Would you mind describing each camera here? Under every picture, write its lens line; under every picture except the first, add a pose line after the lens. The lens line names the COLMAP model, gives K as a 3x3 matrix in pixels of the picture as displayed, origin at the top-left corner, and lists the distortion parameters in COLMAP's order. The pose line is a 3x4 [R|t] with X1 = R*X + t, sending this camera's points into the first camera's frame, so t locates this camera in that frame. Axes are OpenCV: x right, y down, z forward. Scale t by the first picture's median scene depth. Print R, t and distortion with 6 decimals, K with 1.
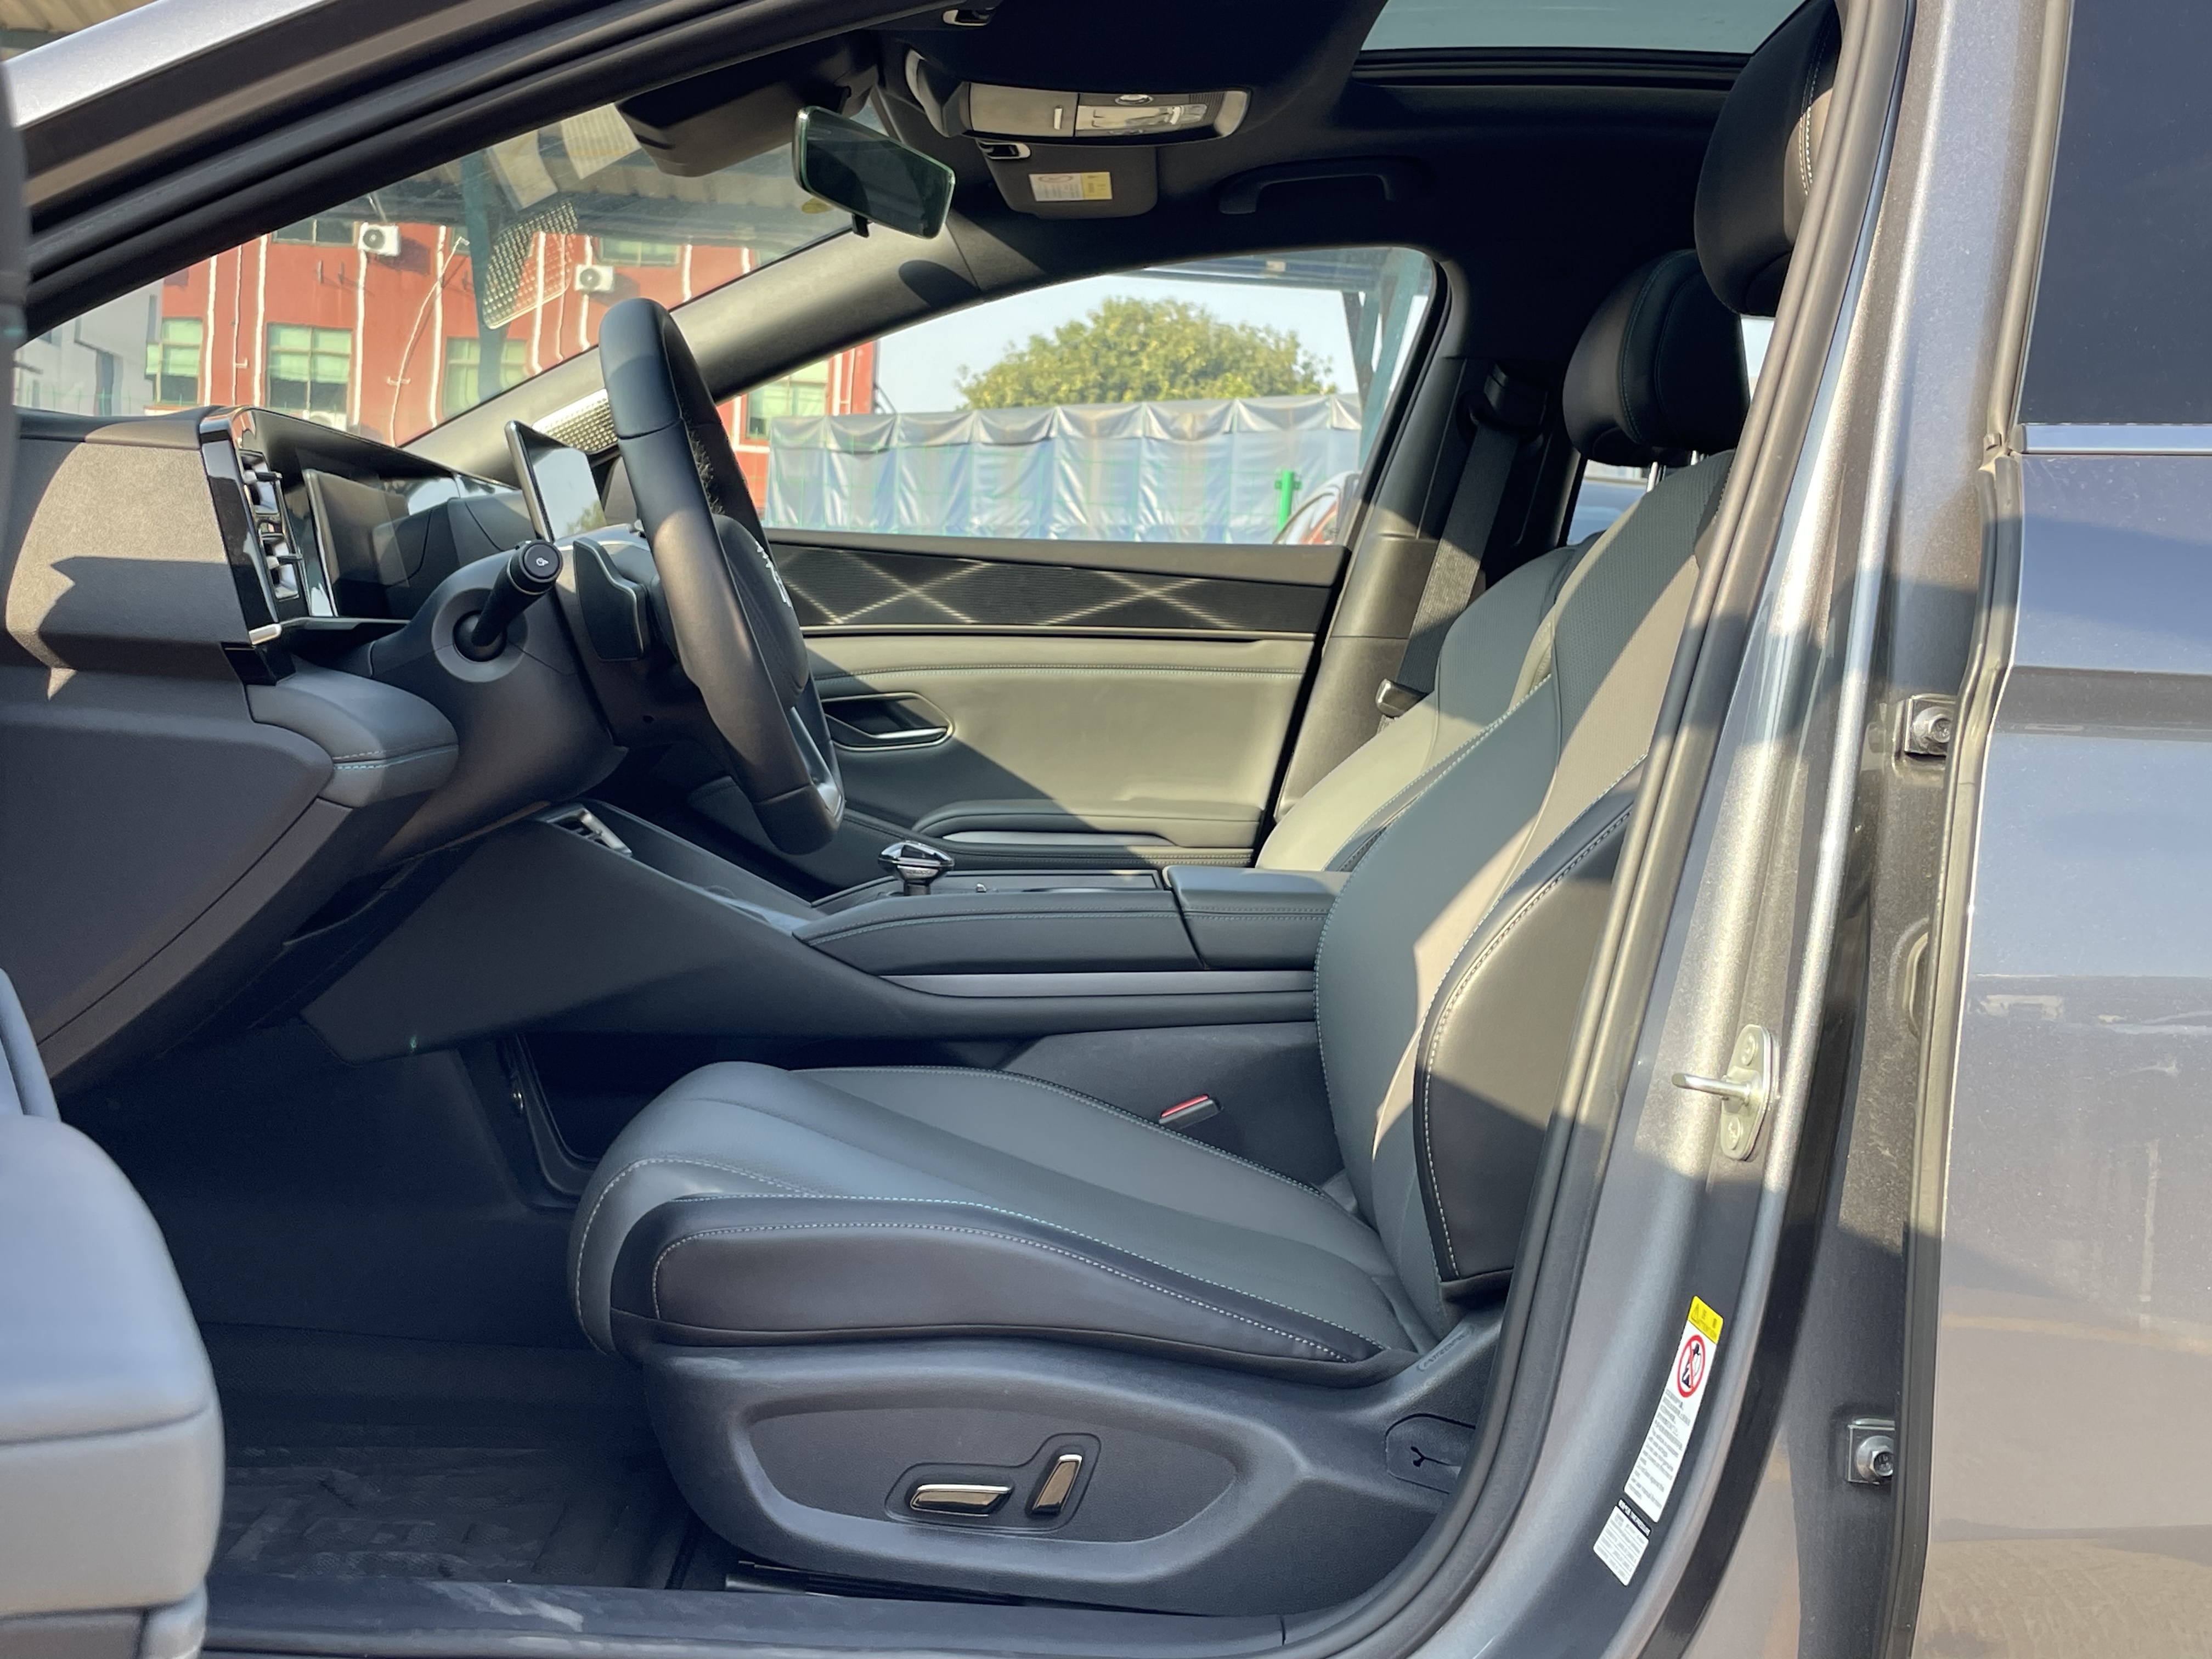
lens RADIAL K [[2578.3, 0, 1106.7], [0, 2578.3, 816.1], [0, 0, 1]] dist [0.111893, -0.199582]
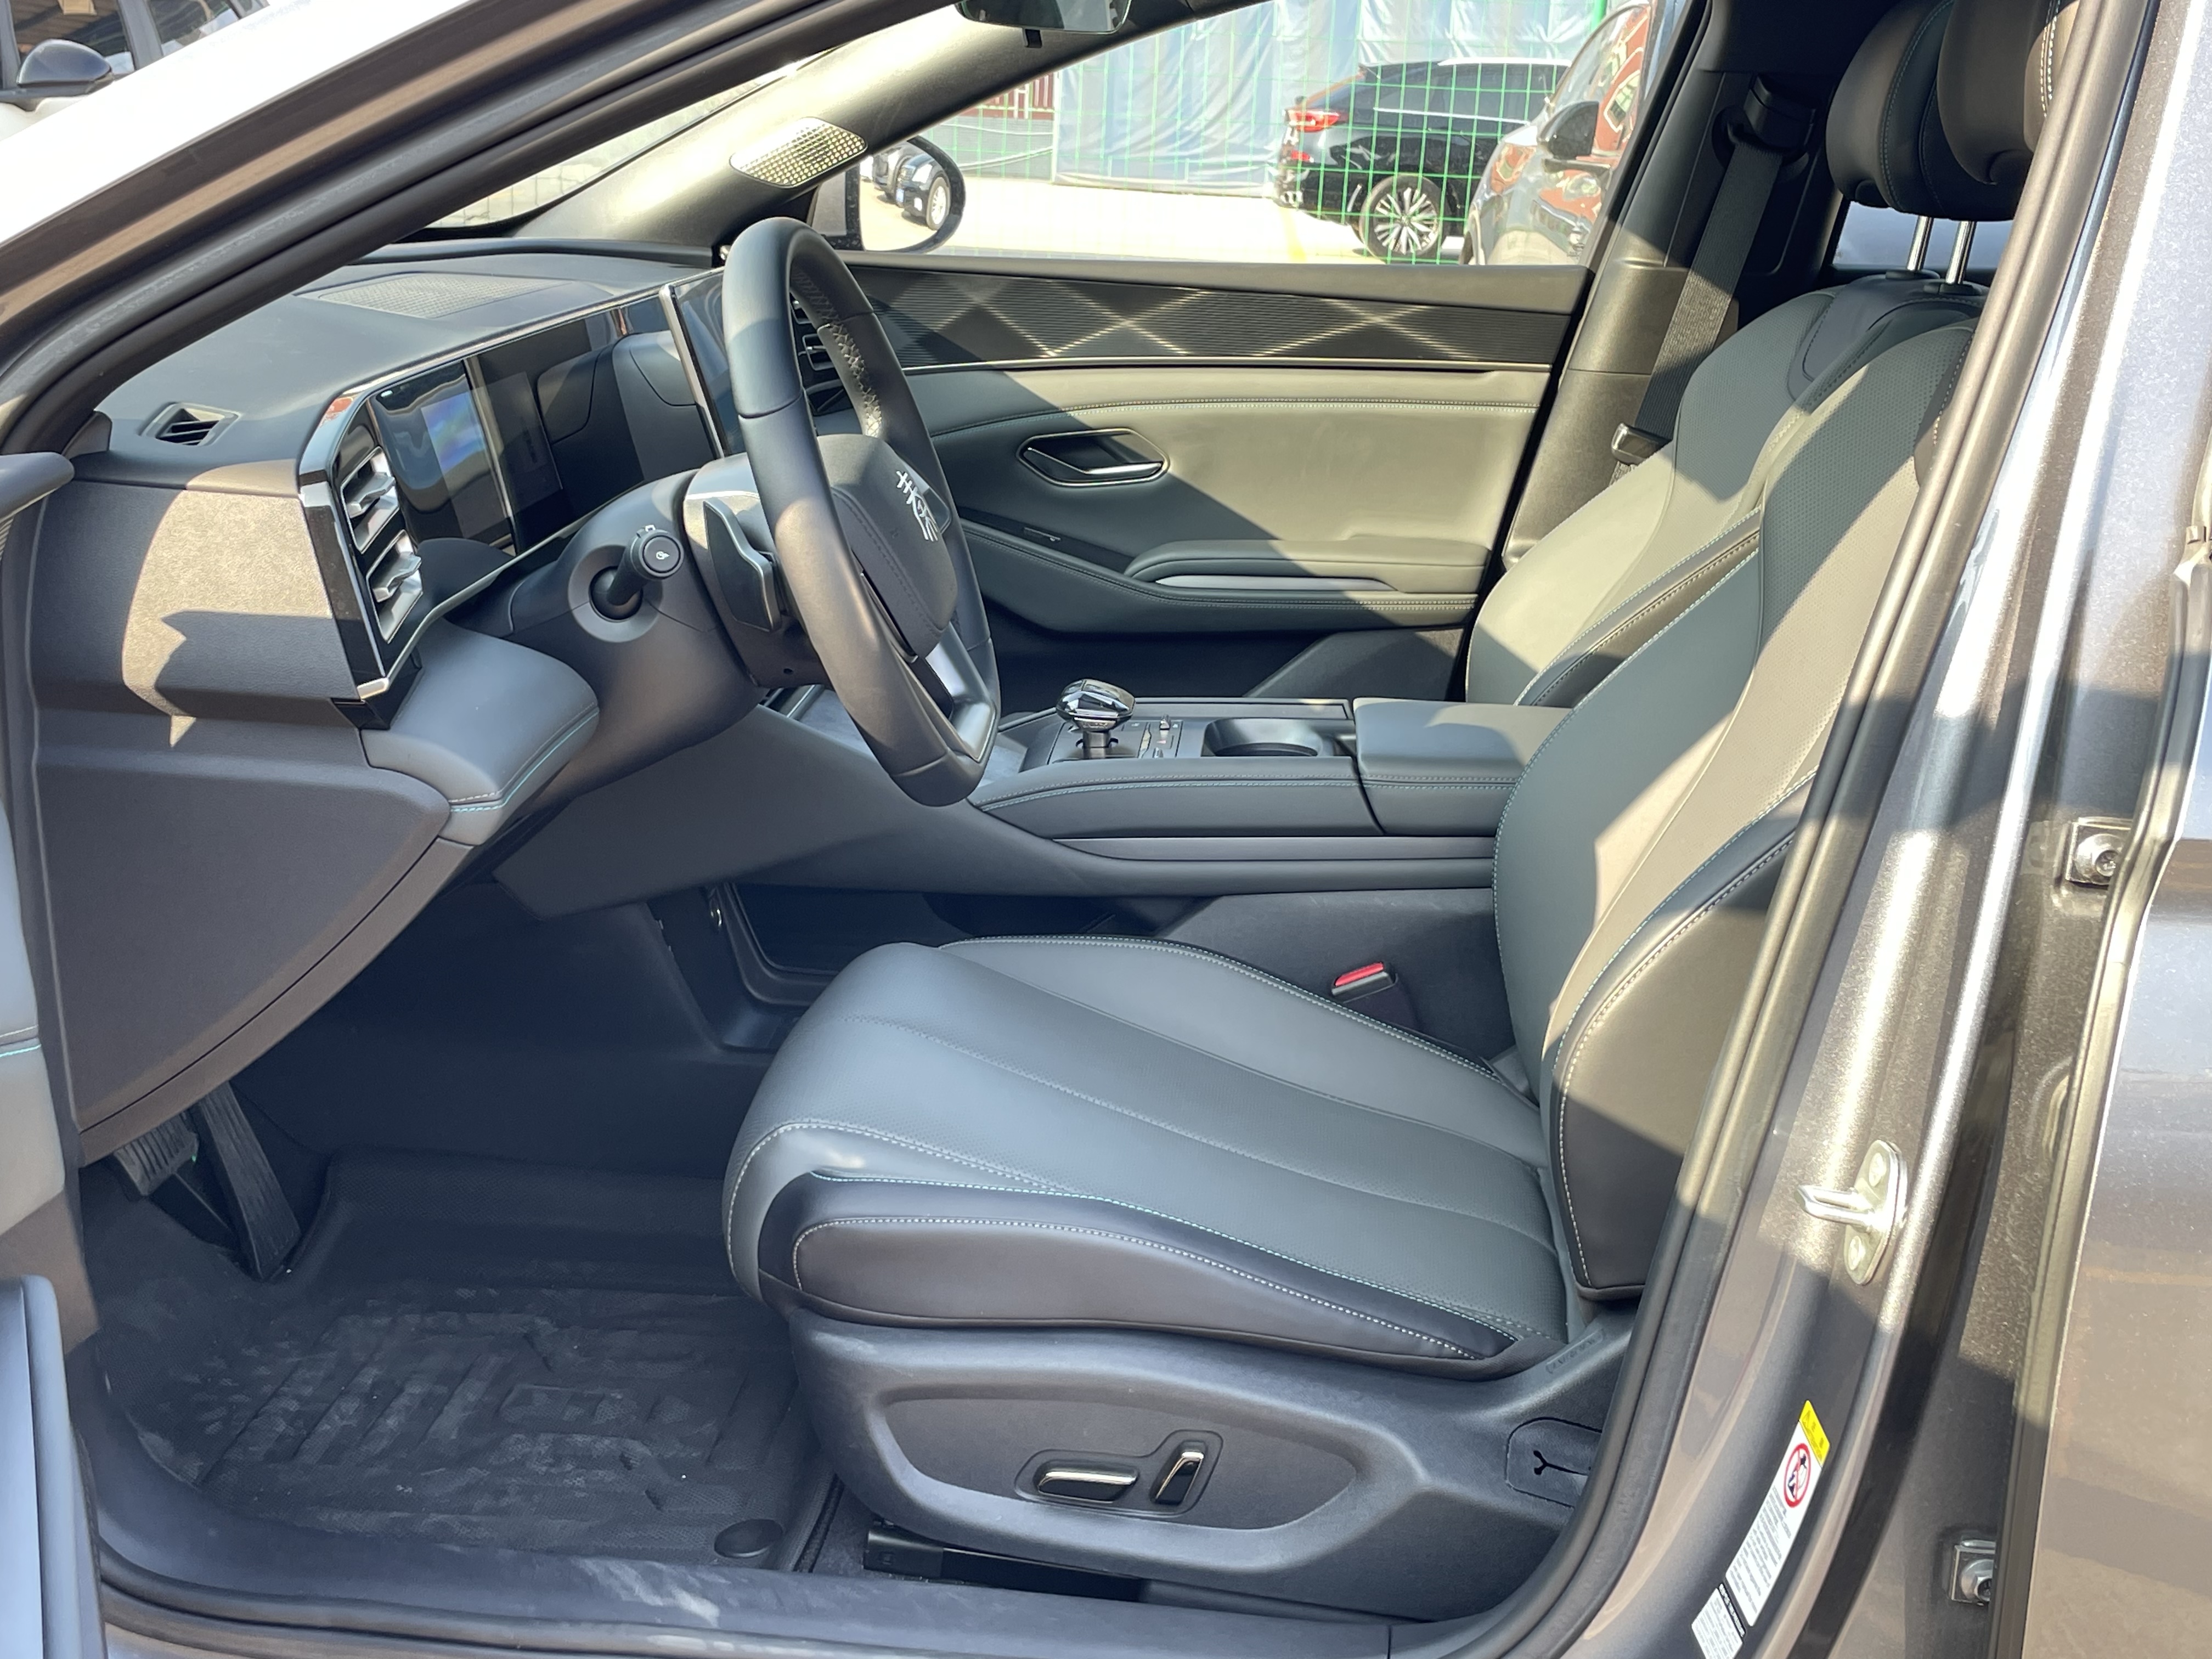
lens RADIAL K [[2578.3, 0, 1106.7], [0, 2578.3, 816.1], [0, 0, 1]] dist [0.111893, -0.199582]
pose [[0.992932, 0.021336, -0.116748, 0.064970], [0.003425, 0.978147, 0.207884, -0.206311], [0.118632, -0.206815, 0.971161, 0.053977]]
